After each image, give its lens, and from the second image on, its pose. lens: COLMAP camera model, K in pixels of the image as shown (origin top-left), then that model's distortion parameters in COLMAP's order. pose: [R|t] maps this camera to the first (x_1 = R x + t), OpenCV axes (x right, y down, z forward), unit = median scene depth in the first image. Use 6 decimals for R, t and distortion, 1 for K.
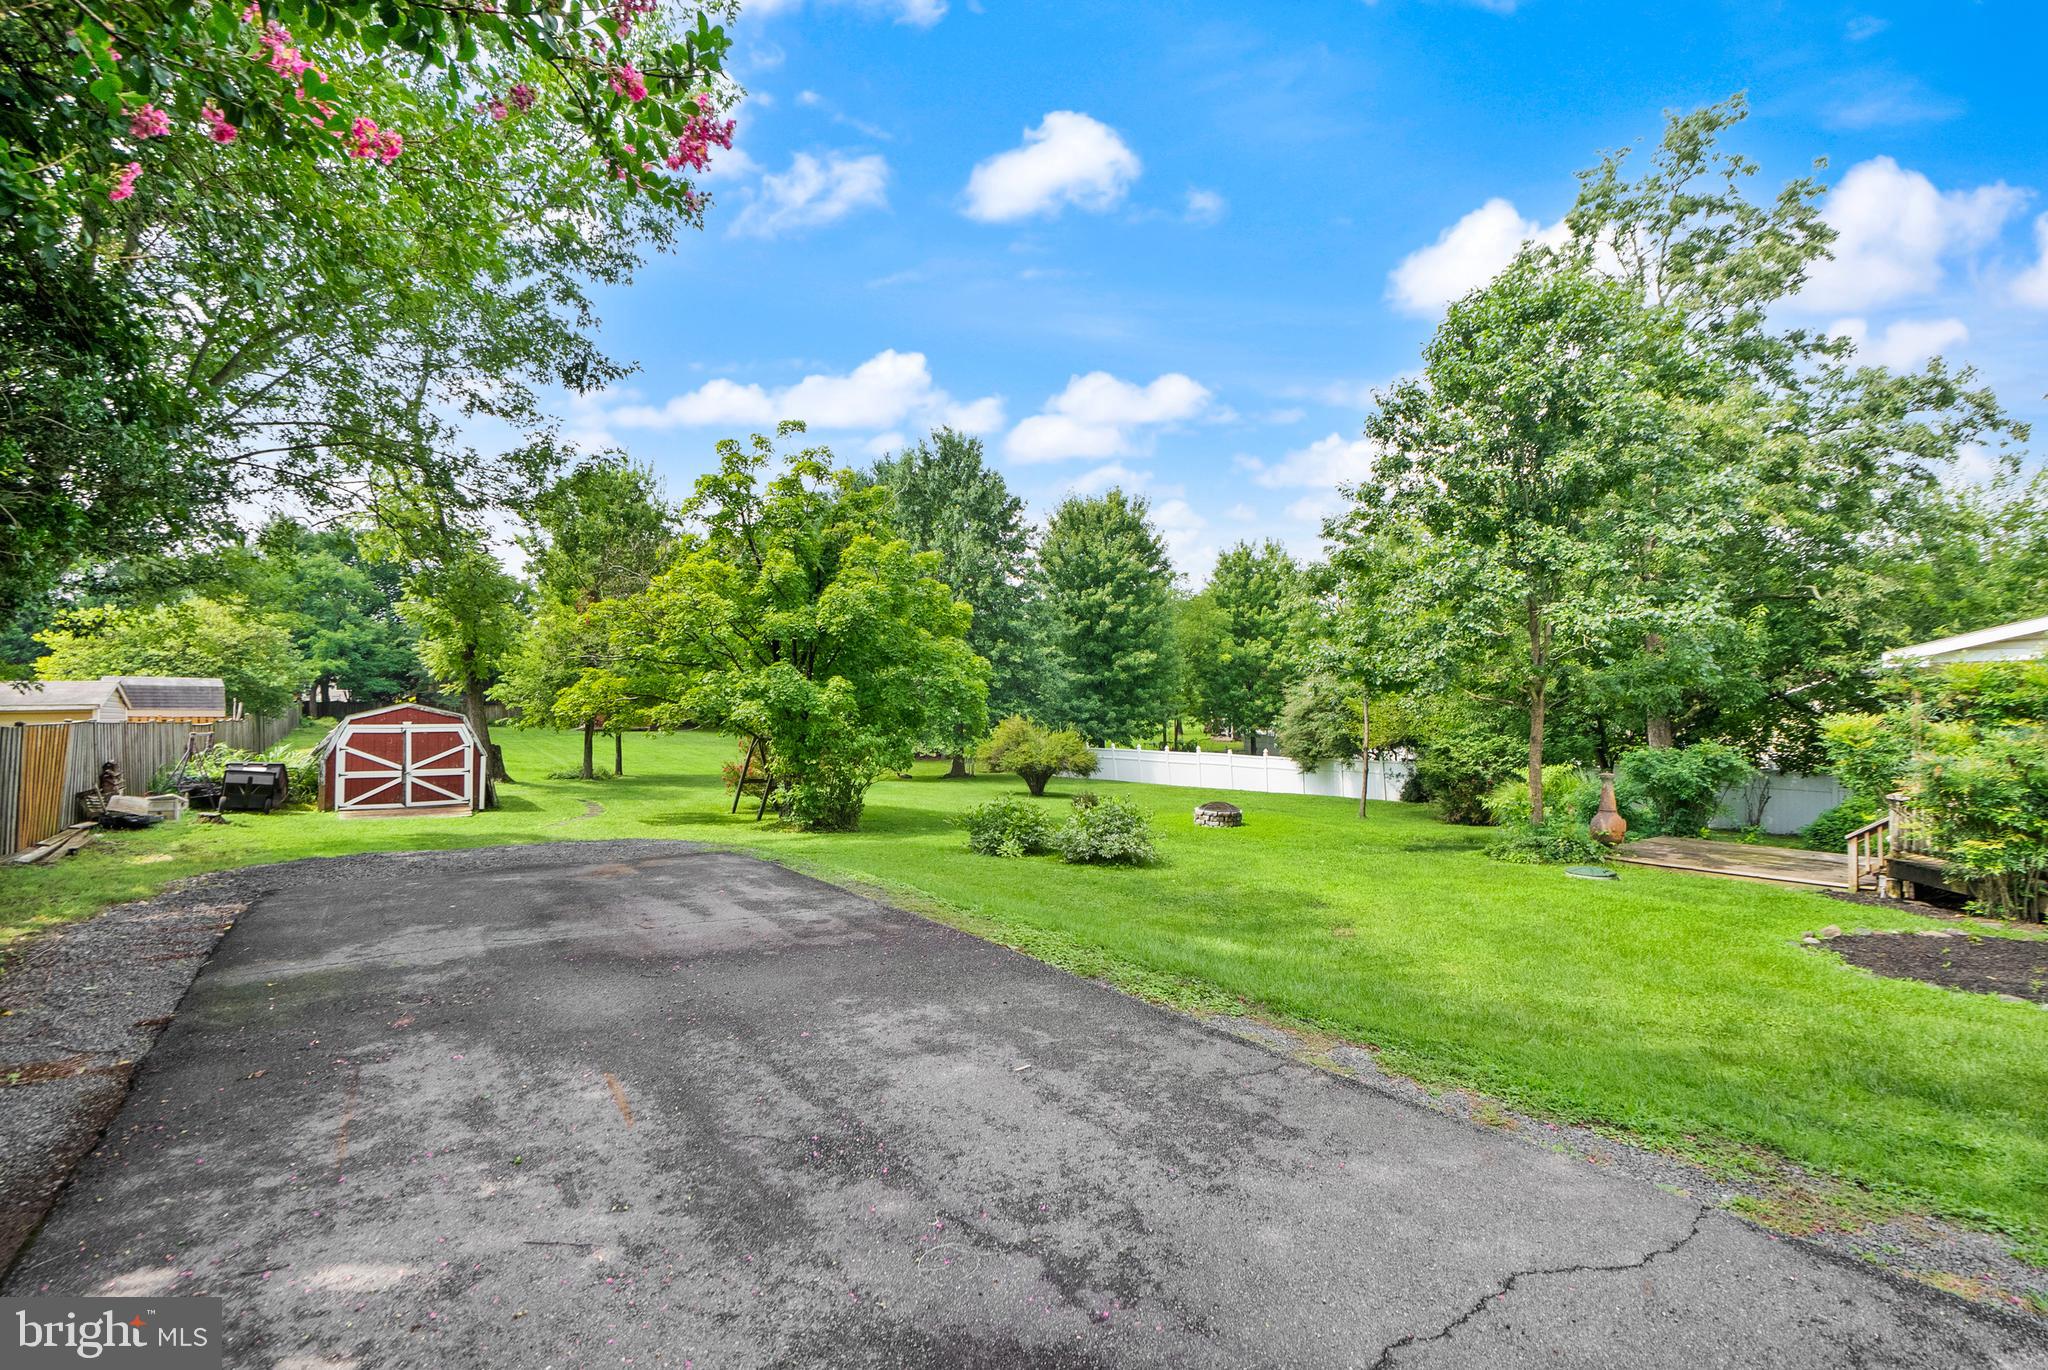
lens RADIAL K [[968.9, 0, 1038.2], [0, 968.9, 678.3], [0, 0, 1]] dist [0.001701, 0.000298]
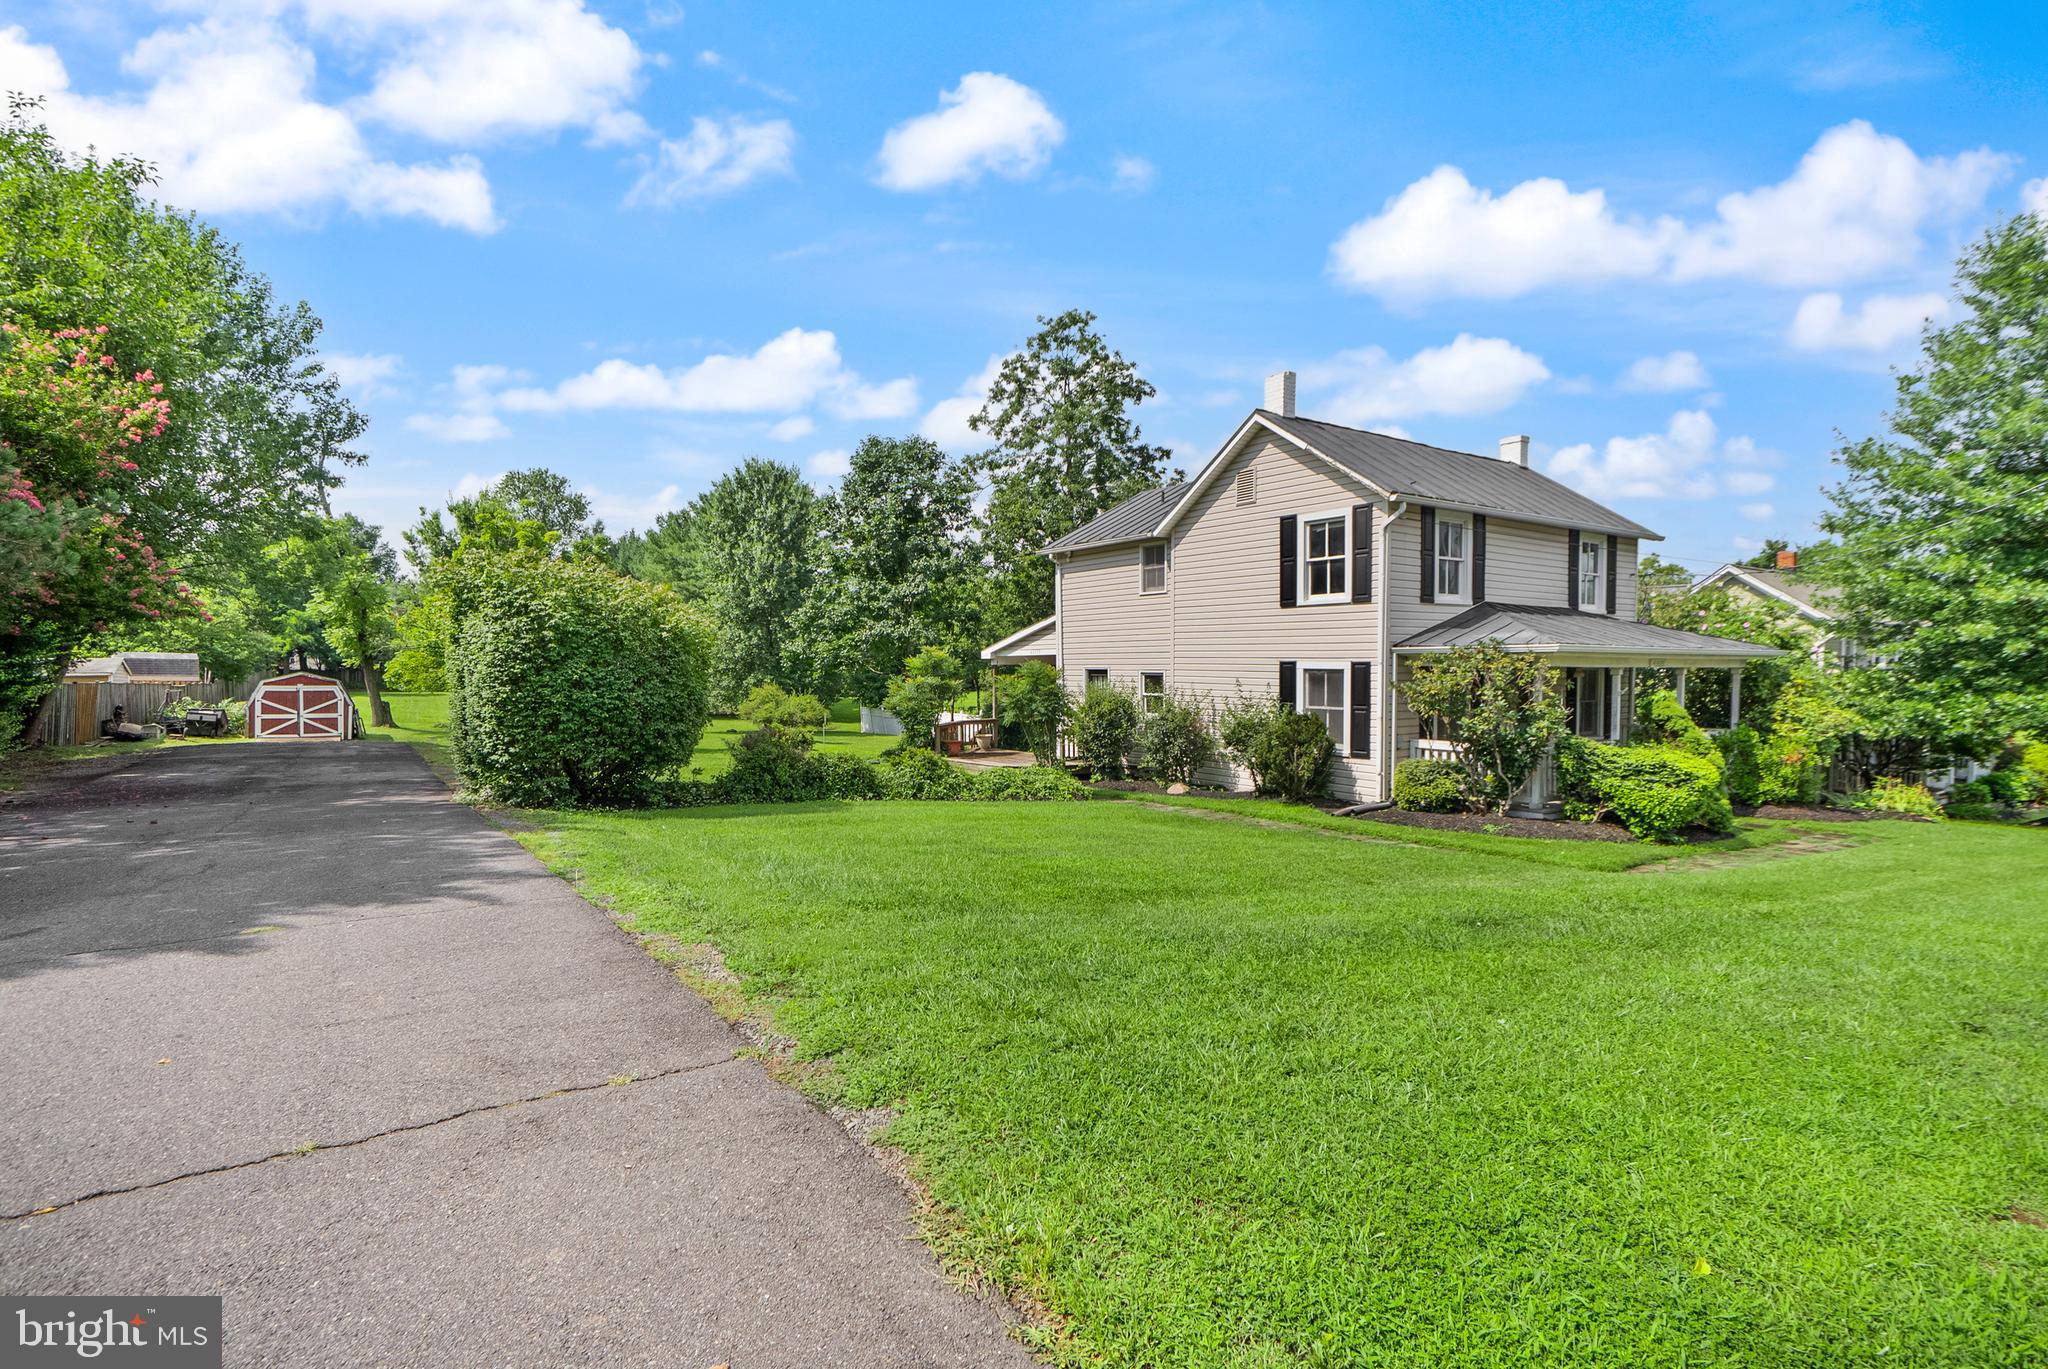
lens RADIAL K [[968.9, 0, 1004.3], [0, 968.9, 691.4], [0, 0, 1]] dist [0.001701, 0.000298]
pose [[0.999705, 0.005668, -0.023638, 0.395435], [-0.004630, 0.999032, 0.043735, -0.013328], [0.023863, -0.043613, 0.998763, -0.411975]]
